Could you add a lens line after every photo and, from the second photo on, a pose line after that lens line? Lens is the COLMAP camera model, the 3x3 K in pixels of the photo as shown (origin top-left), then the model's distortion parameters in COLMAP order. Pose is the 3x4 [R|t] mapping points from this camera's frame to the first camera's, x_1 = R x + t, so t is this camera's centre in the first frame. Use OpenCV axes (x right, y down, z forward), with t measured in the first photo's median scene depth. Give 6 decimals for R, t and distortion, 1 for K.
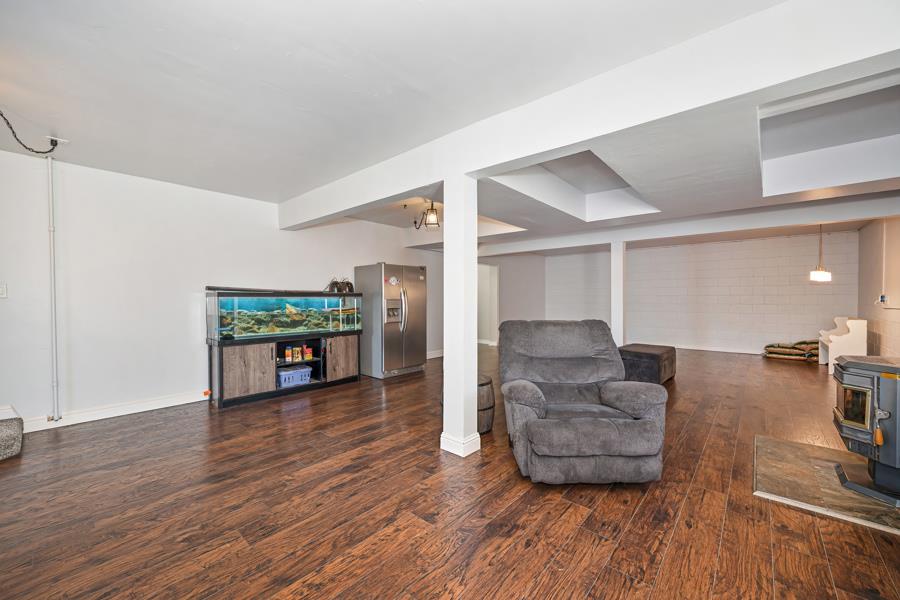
lens RADIAL K [[349.8, 0, 450.0], [0, 349.8, 300.0], [0, 0, 1]] dist [0.000021, -0.000008]
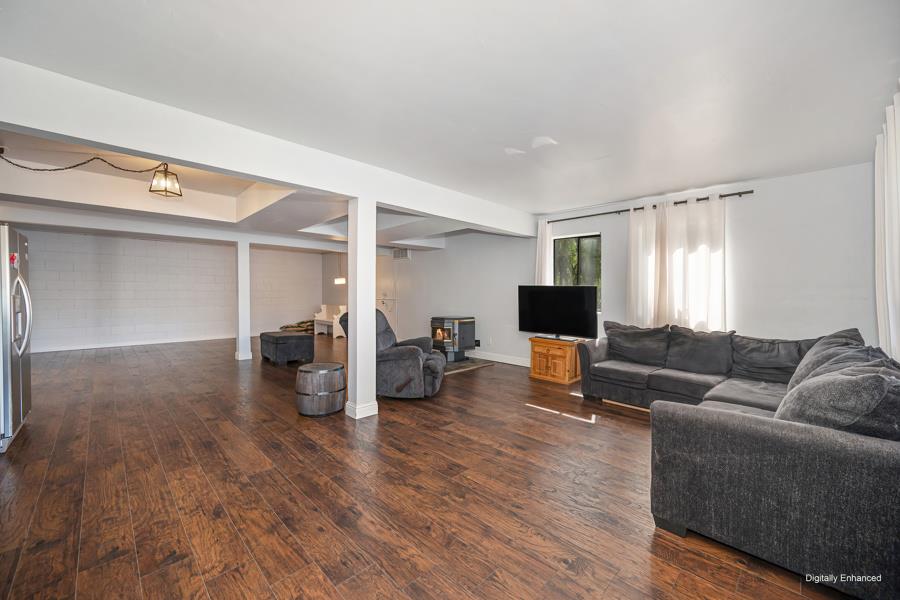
lens RADIAL K [[361.6, 0, 450.0], [0, 361.6, 300.0], [0, 0, 1]] dist [0.000556, -0.000010]
pose [[0.067246, -0.014687, 0.997628, -1.530149], [-0.002339, 0.999887, 0.014878, -0.004019], [-0.997734, -0.003334, 0.067204, 0.740425]]
